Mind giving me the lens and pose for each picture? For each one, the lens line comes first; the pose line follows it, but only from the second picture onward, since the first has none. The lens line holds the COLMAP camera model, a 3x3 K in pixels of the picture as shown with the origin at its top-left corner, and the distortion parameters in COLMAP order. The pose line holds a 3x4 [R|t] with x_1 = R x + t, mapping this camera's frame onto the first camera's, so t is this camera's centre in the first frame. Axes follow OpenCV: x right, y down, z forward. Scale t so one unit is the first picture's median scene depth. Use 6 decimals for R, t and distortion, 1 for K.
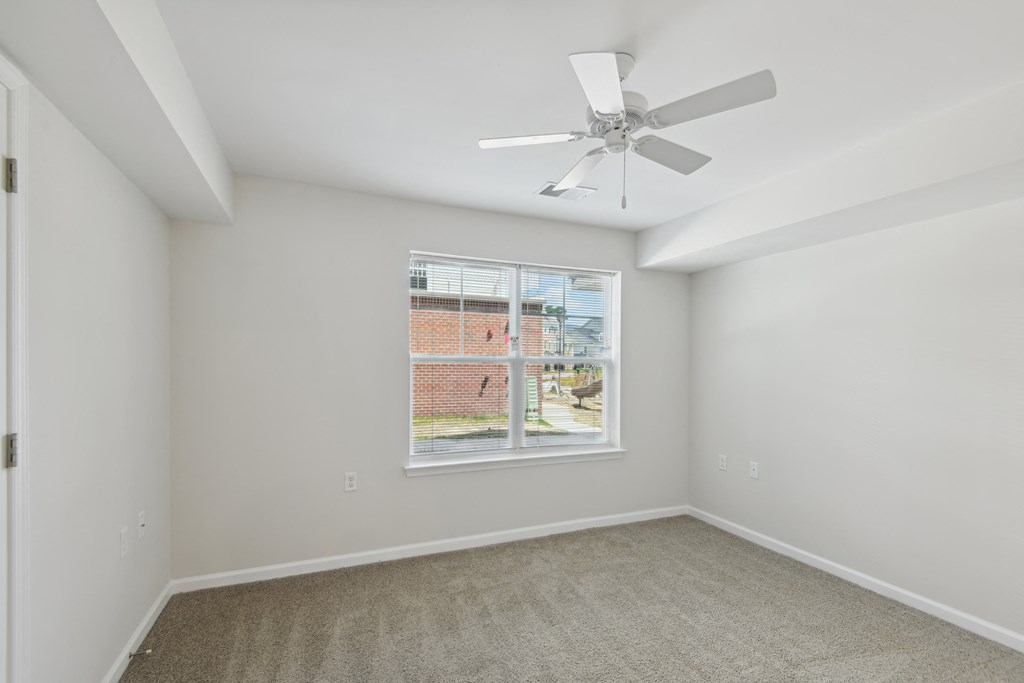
lens RADIAL K [[458.2, 0, 512.4], [0, 458.2, 360.5], [0, 0, 1]] dist [0.000046, -0.000206]
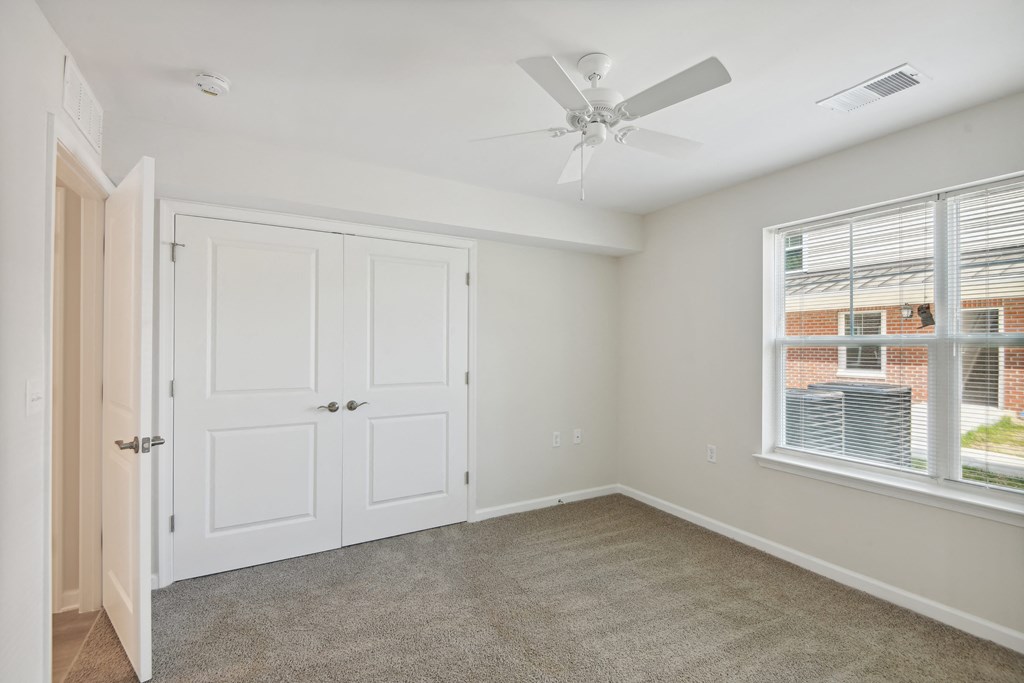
lens RADIAL K [[468.3, 0, 512.0], [0, 468.3, 341.5], [0, 0, 1]] dist [-0.013477, -0.000614]
pose [[0.112493, -0.008831, -0.993613, 0.781427], [0.003897, 0.999957, -0.008447, 0.001160], [0.993645, -0.002922, 0.112523, 0.430840]]
